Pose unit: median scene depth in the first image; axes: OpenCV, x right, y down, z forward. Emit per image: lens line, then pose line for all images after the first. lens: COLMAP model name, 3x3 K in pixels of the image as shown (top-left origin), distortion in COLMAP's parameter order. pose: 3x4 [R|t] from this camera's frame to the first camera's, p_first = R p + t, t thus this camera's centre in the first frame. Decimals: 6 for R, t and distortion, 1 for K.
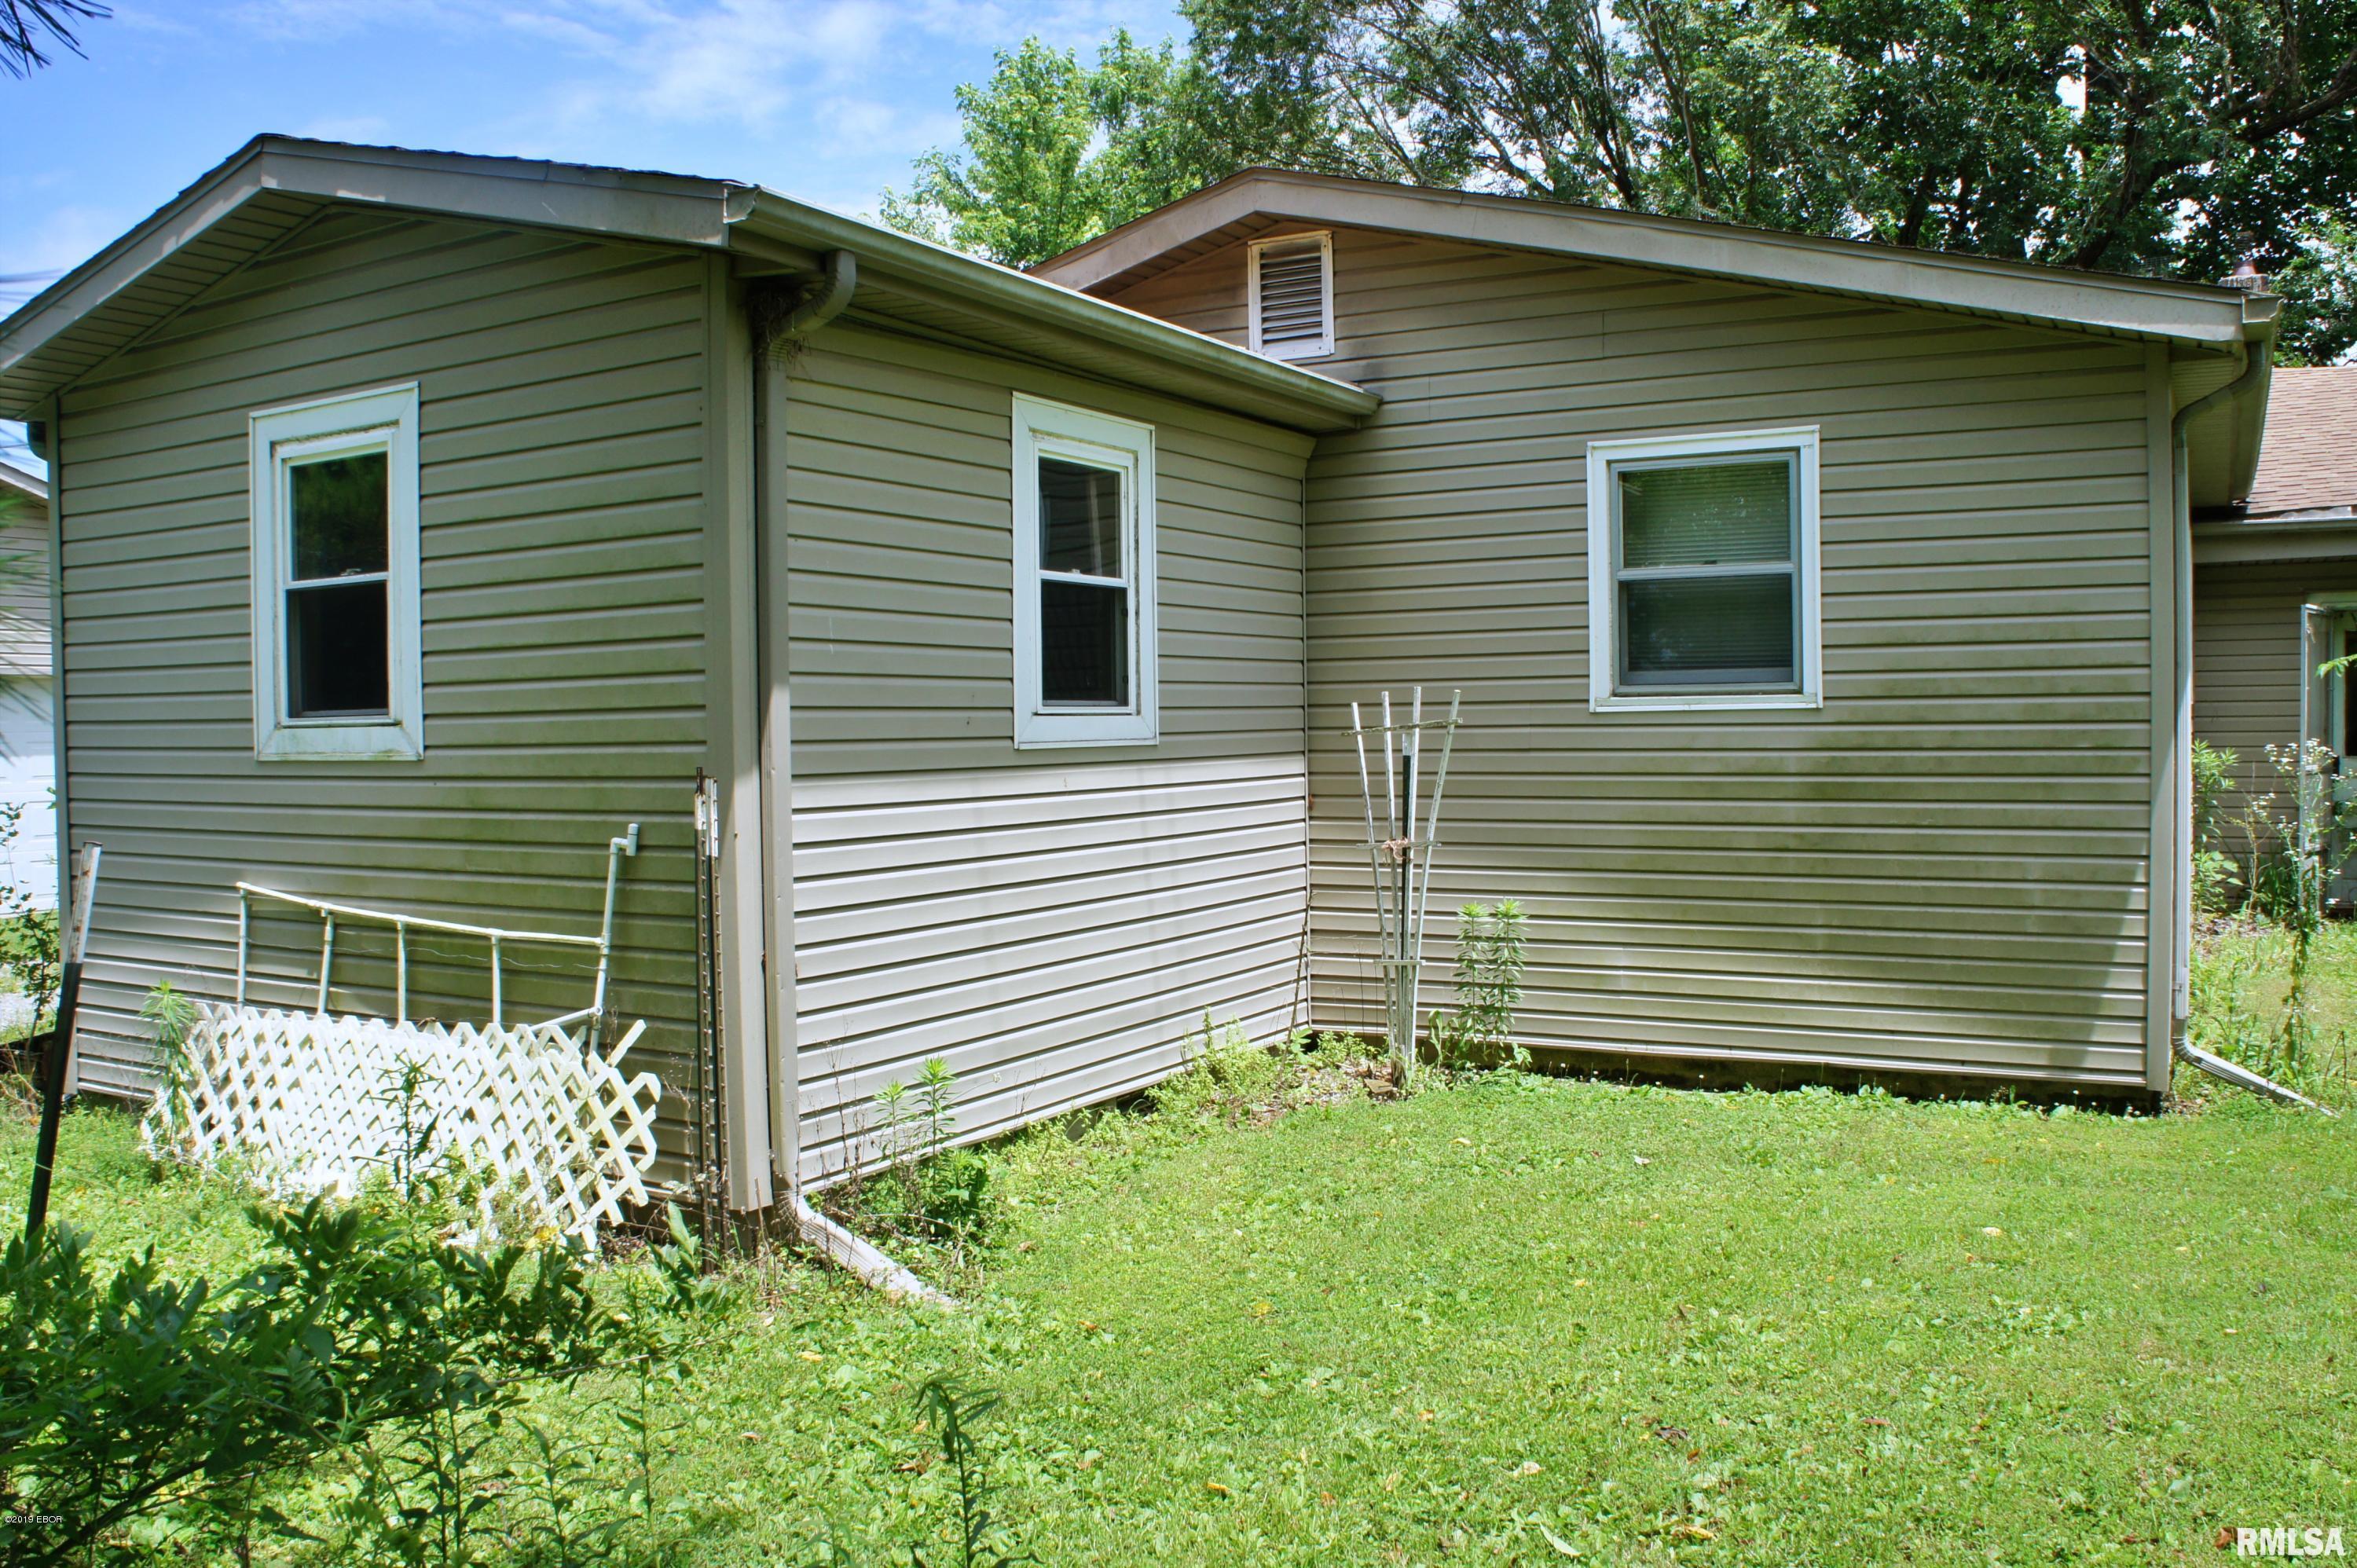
lens RADIAL K [[1846.9, 0, 1178.5], [0, 1846.9, 784.0], [0, 0, 1]] dist [-0.187232, 0.123528]
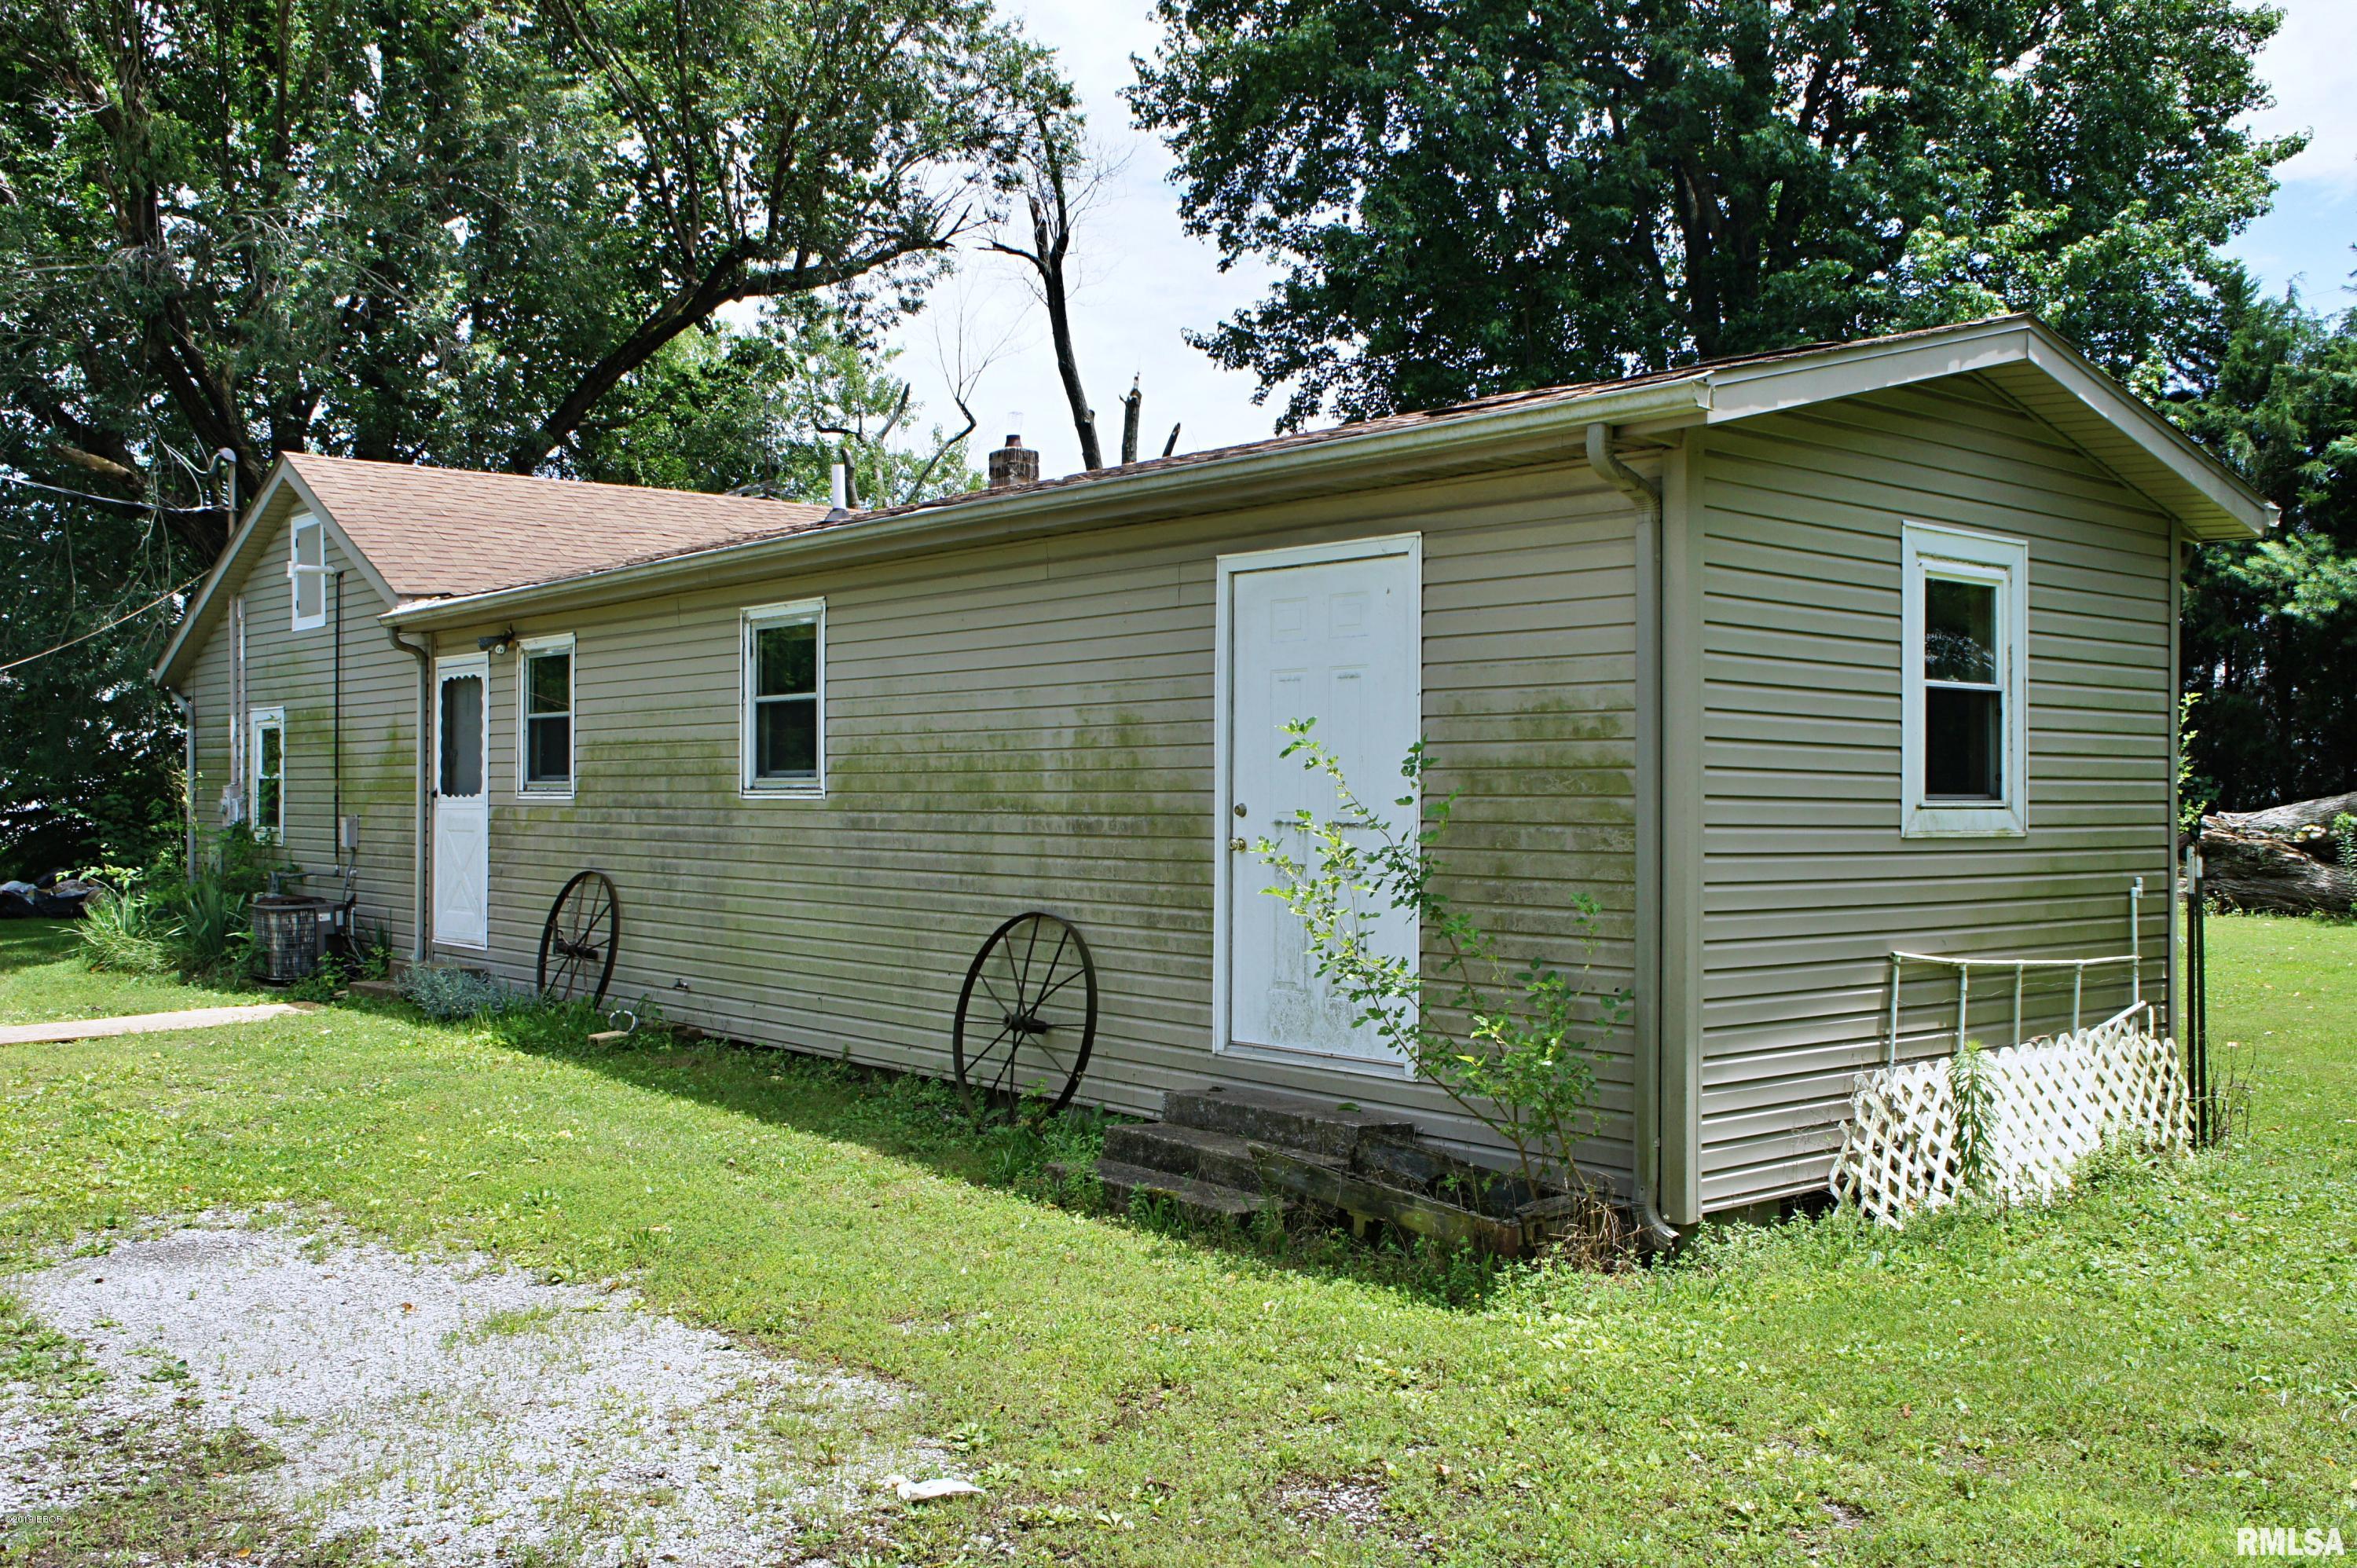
lens RADIAL K [[2164.3, 0, 1178.5], [0, 2164.3, 784.0], [0, 0, 1]] dist [-0.063501, -0.003828]
pose [[0.370453, 0.015227, 0.928726, -2.004364], [0.015803, 0.999618, -0.022693, -0.024855], [-0.928717, 0.023083, 0.370071, 0.962158]]
